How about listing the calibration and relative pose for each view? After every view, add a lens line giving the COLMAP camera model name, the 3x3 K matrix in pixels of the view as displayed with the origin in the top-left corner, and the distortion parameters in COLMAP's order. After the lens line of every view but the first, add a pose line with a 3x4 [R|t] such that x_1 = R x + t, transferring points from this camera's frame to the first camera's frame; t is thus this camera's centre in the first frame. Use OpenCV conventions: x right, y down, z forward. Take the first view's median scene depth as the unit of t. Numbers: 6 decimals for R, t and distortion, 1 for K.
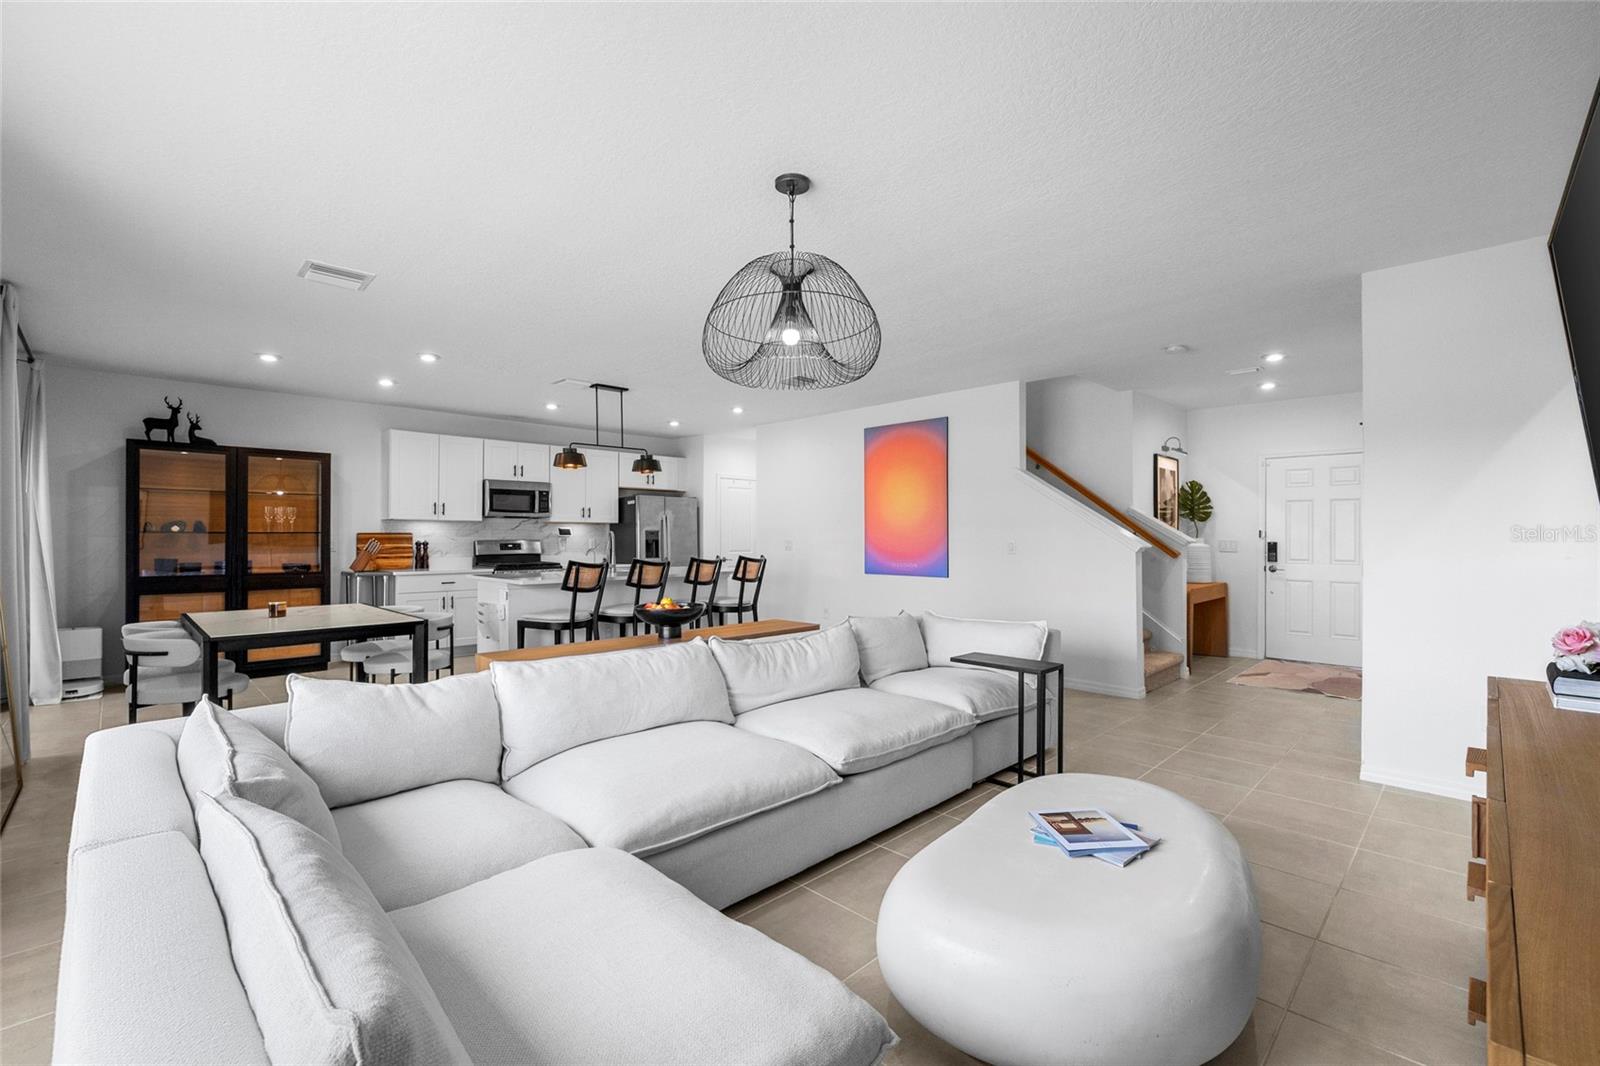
lens RADIAL K [[673.8, 0, 796.0], [0, 673.8, 536.4], [0, 0, 1]] dist [0.002772, -0.001759]
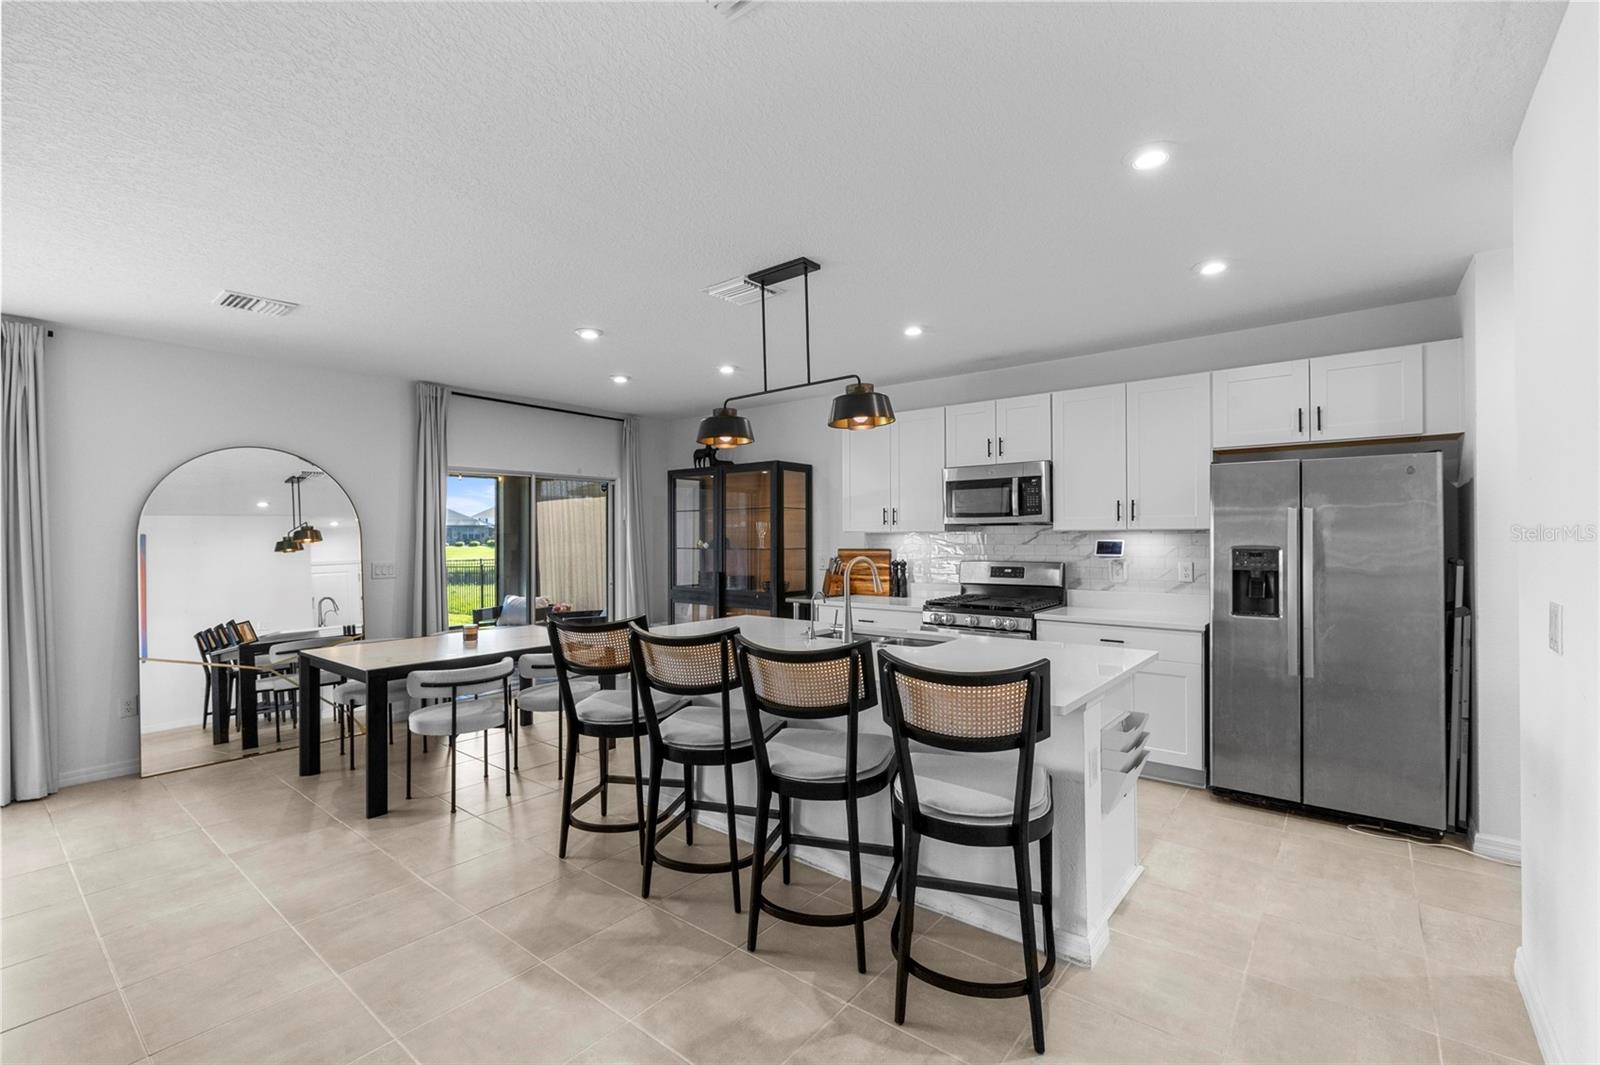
lens RADIAL K [[709.8, 0, 796.8], [0, 709.8, 530.5], [0, 0, 1]] dist [-0.001536, 0.000445]
pose [[0.106855, -0.008675, -0.994237, 0.214963], [0.005841, 0.999950, -0.008097, -0.020522], [0.994257, -0.004943, 0.106900, 0.822966]]
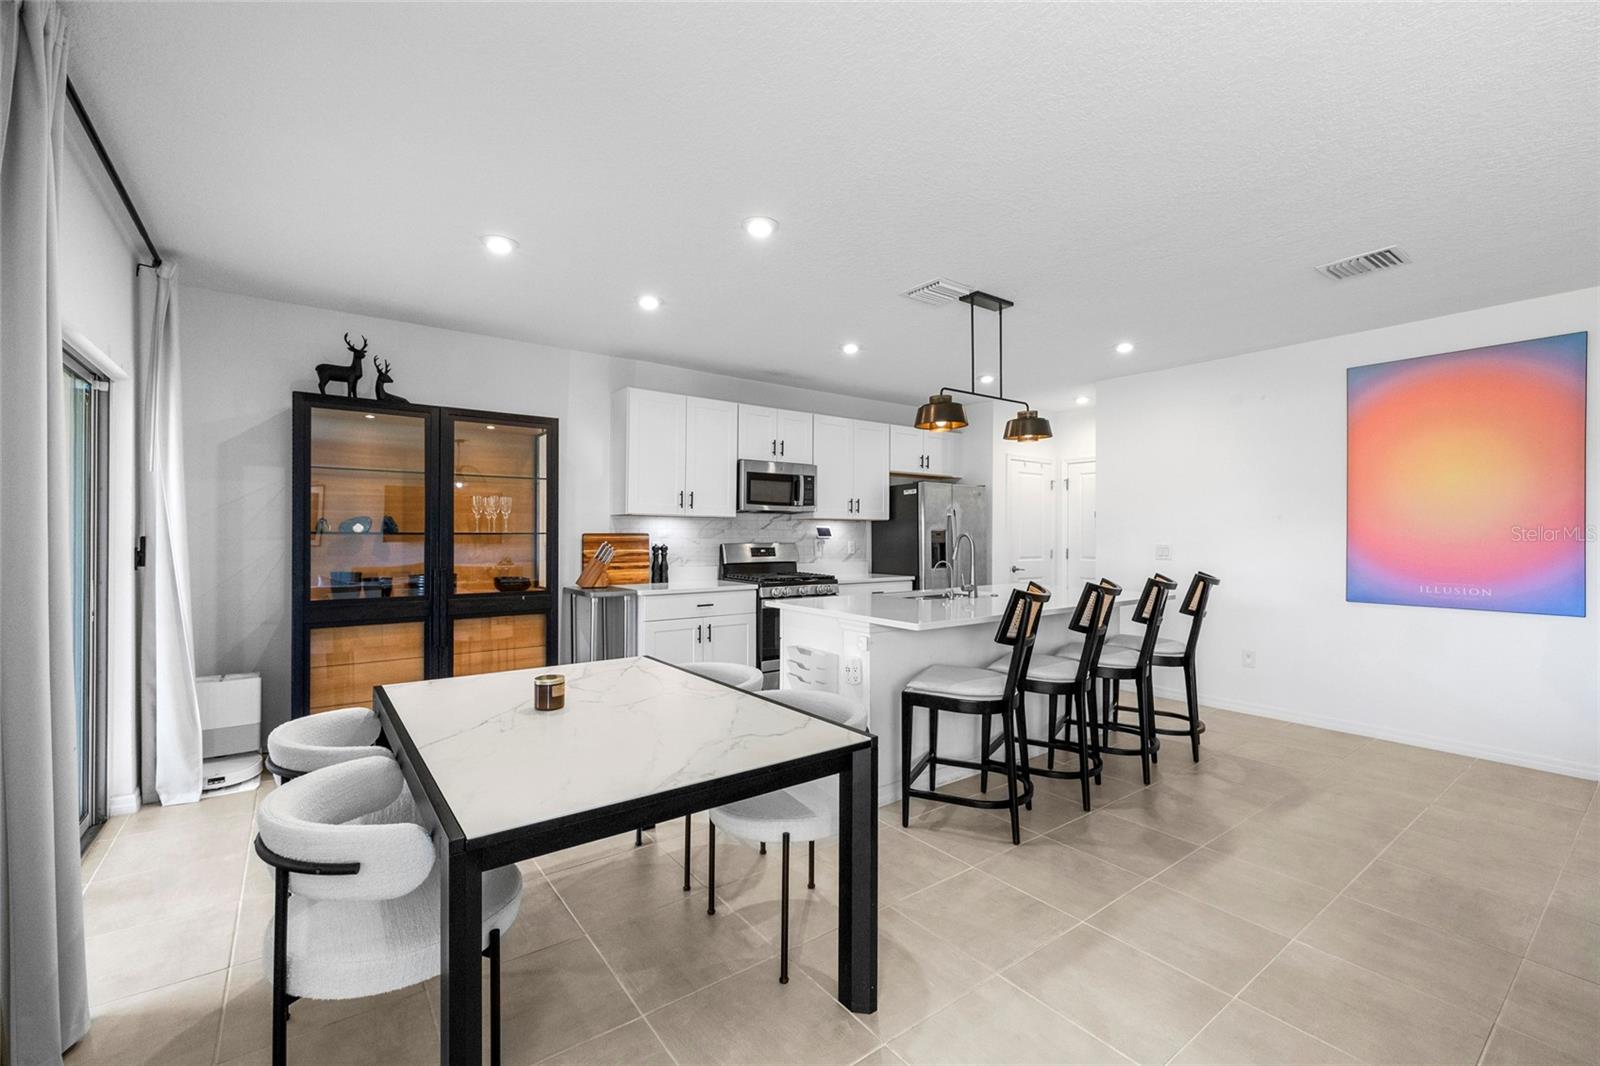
lens RADIAL K [[673.8, 0, 810.5], [0, 673.8, 533.6], [0, 0, 1]] dist [0.002772, -0.001759]
pose [[0.990983, 0.003192, -0.133952, -0.305380], [-0.003094, 0.999995, 0.000943, -0.006386], [0.133954, -0.000520, 0.990987, 0.314235]]
